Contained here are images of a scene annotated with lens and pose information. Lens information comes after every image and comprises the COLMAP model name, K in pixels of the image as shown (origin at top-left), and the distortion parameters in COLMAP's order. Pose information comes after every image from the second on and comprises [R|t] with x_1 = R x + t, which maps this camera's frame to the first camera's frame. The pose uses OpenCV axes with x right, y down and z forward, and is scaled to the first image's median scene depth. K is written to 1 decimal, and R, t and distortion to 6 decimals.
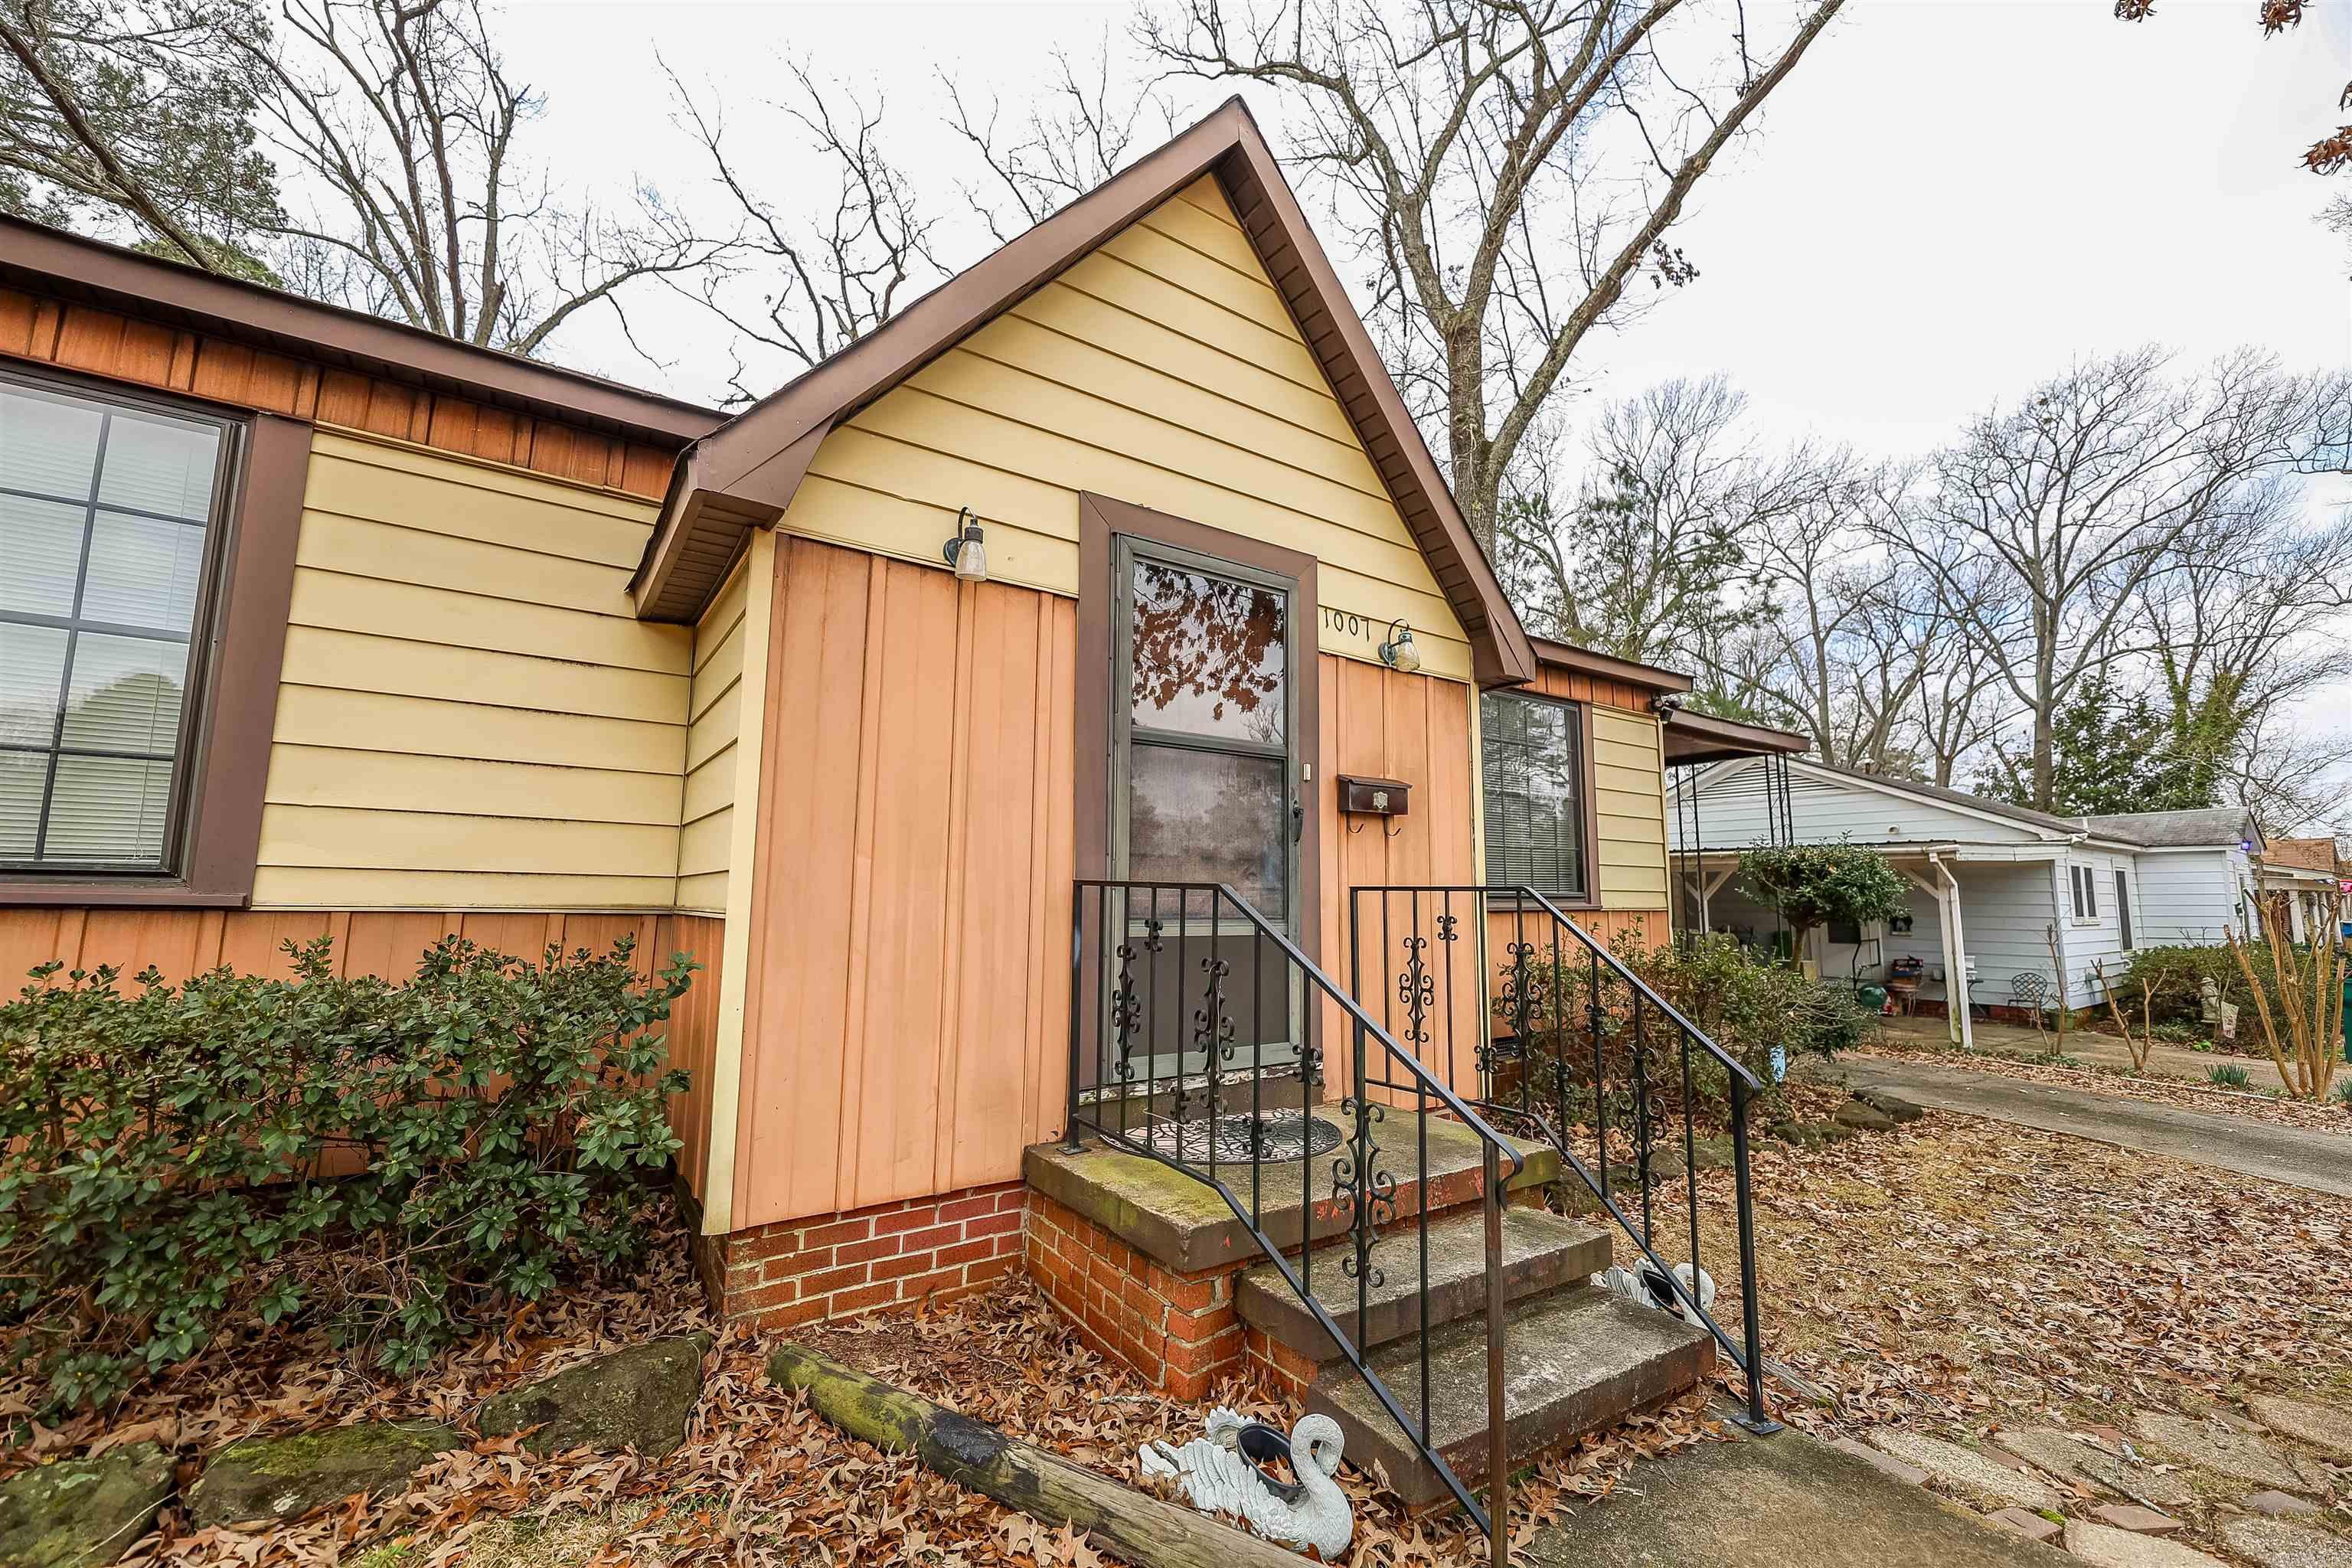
lens RADIAL K [[940.3, 0, 1180.9], [0, 940.3, 791.8], [0, 0, 1]] dist [0.001090, -0.003406]
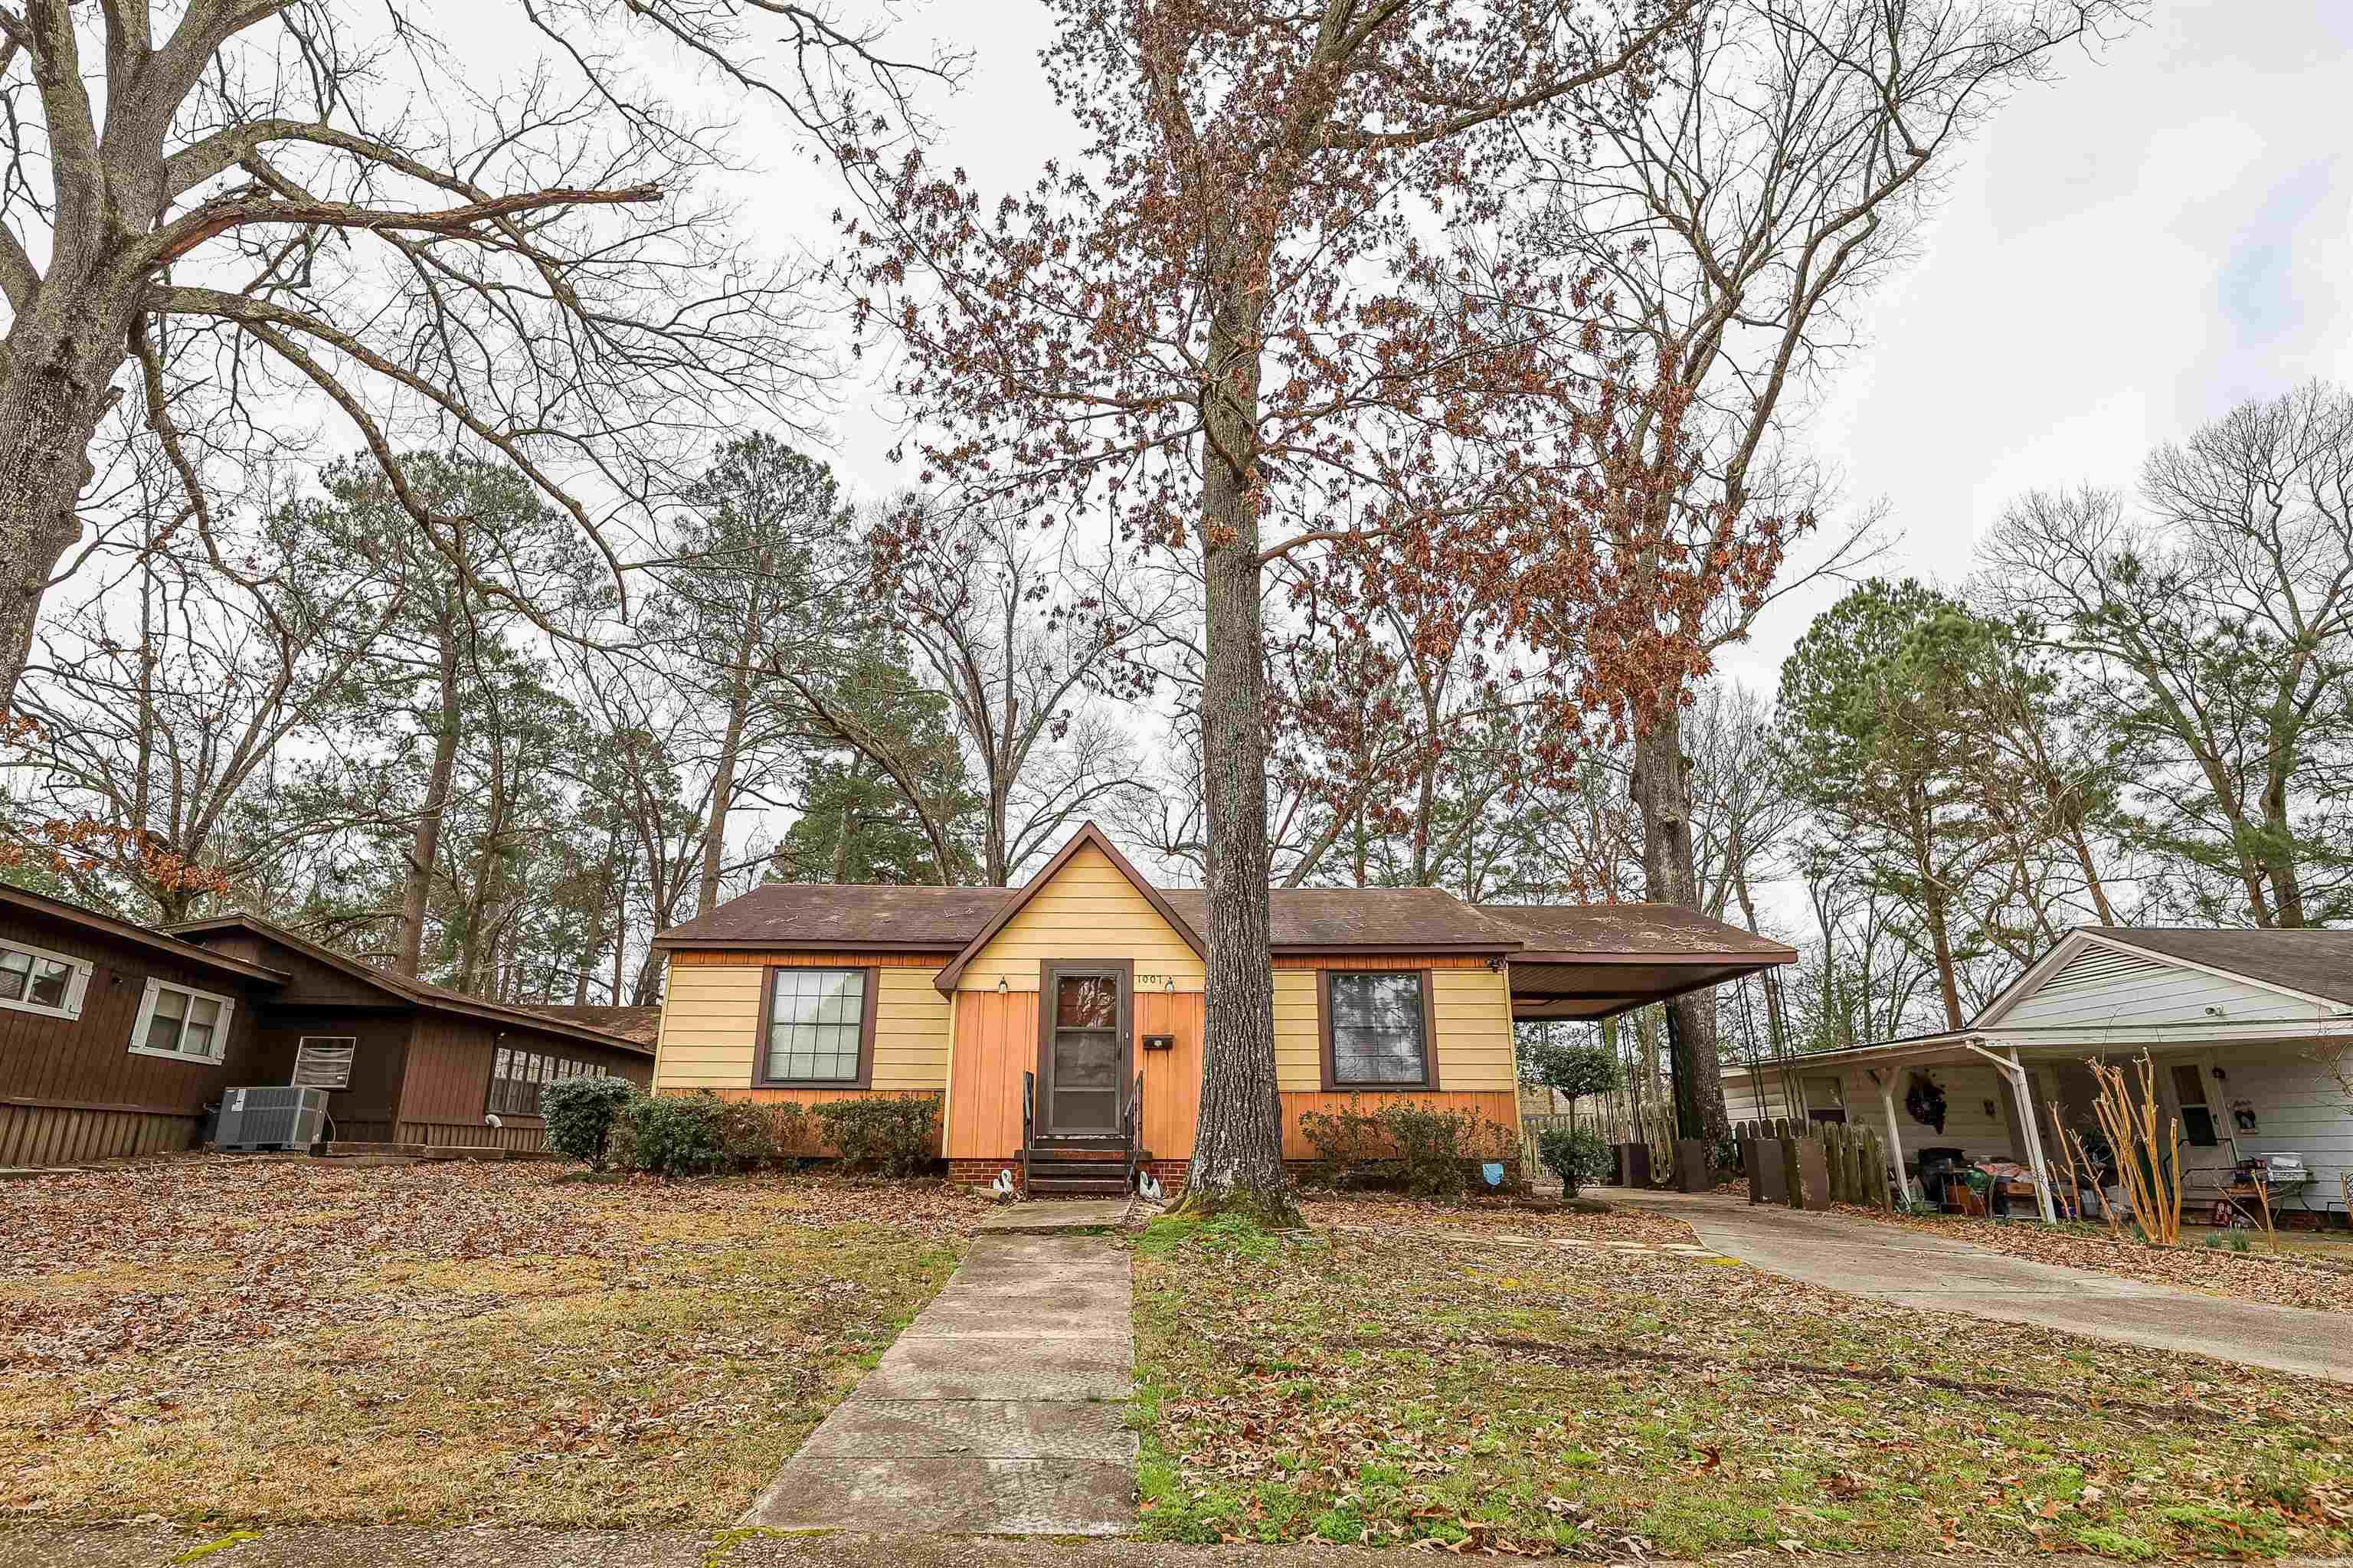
lens RADIAL K [[1196.4, 0, 1176.5], [0, 1196.4, 784.0], [0, 0, 1]] dist [0.000477, -0.000360]
pose [[0.834445, -0.171375, -0.523767, 2.702295], [0.069159, 0.975469, -0.208990, 0.005122], [0.546734, 0.138167, 0.825828, -2.425146]]
